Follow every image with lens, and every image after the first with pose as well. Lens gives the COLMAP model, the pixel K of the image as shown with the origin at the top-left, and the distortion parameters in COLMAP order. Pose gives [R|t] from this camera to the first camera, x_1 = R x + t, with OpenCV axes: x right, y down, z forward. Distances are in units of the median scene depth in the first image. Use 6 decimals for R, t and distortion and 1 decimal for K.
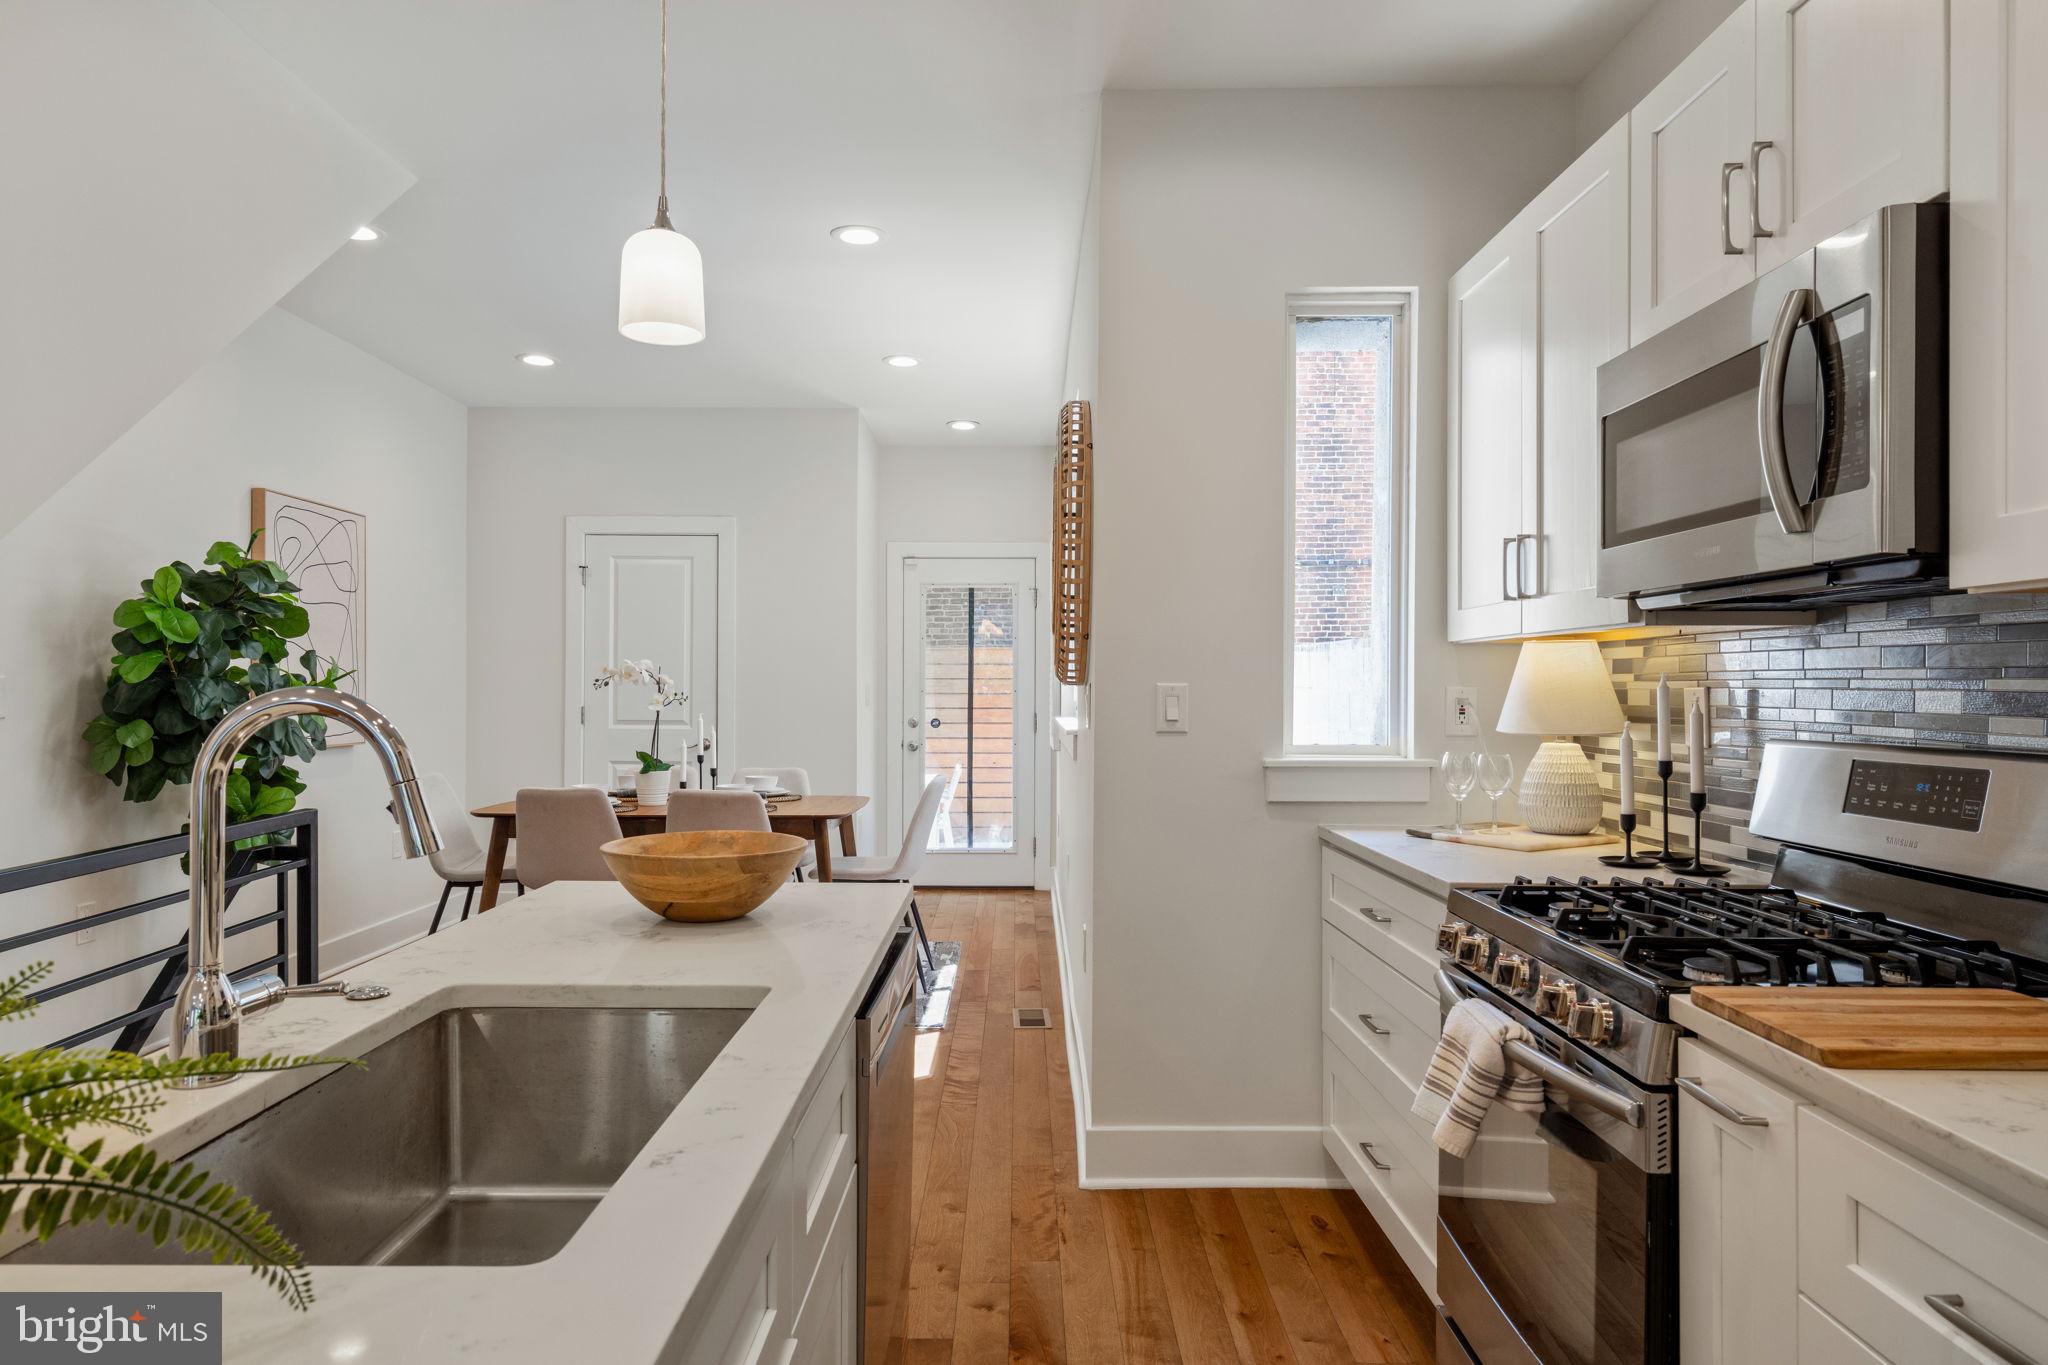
lens RADIAL K [[1245.9, 0, 1017.5], [0, 1245.9, 683.2], [0, 0, 1]] dist [0.002586, 0.005909]
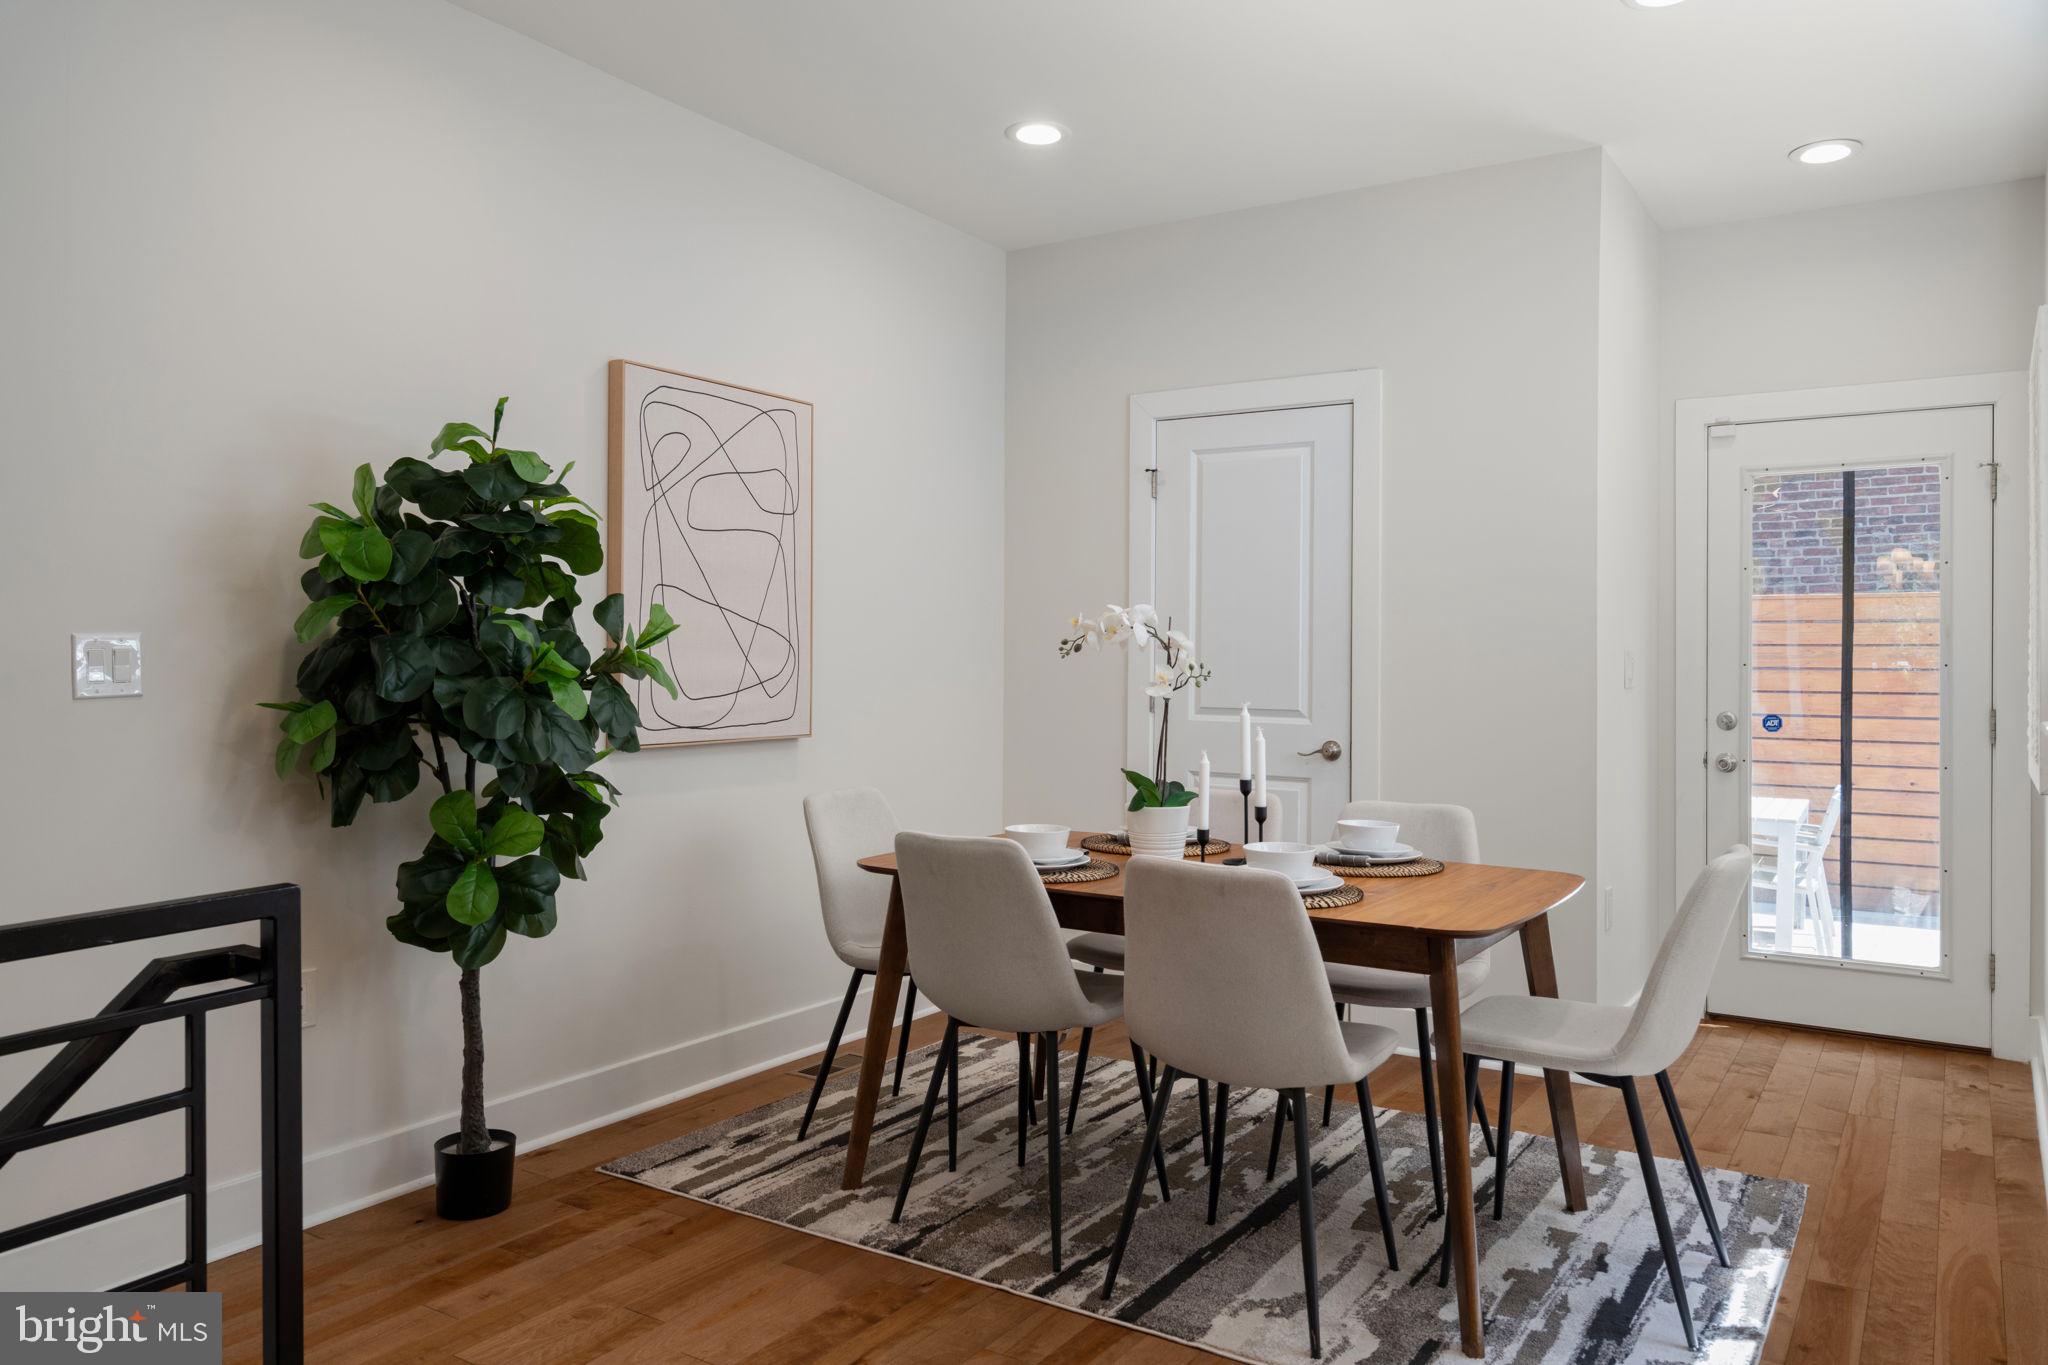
lens RADIAL K [[1453.2, 0, 1011.8], [0, 1453.2, 651.8], [0, 0, 1]] dist [0.002757, 0.001301]
pose [[0.836629, 0.000935, -0.547769, 0.008679], [-0.001675, 0.999998, -0.000850, 0.003577], [0.547767, 0.001629, 0.836629, 0.535103]]
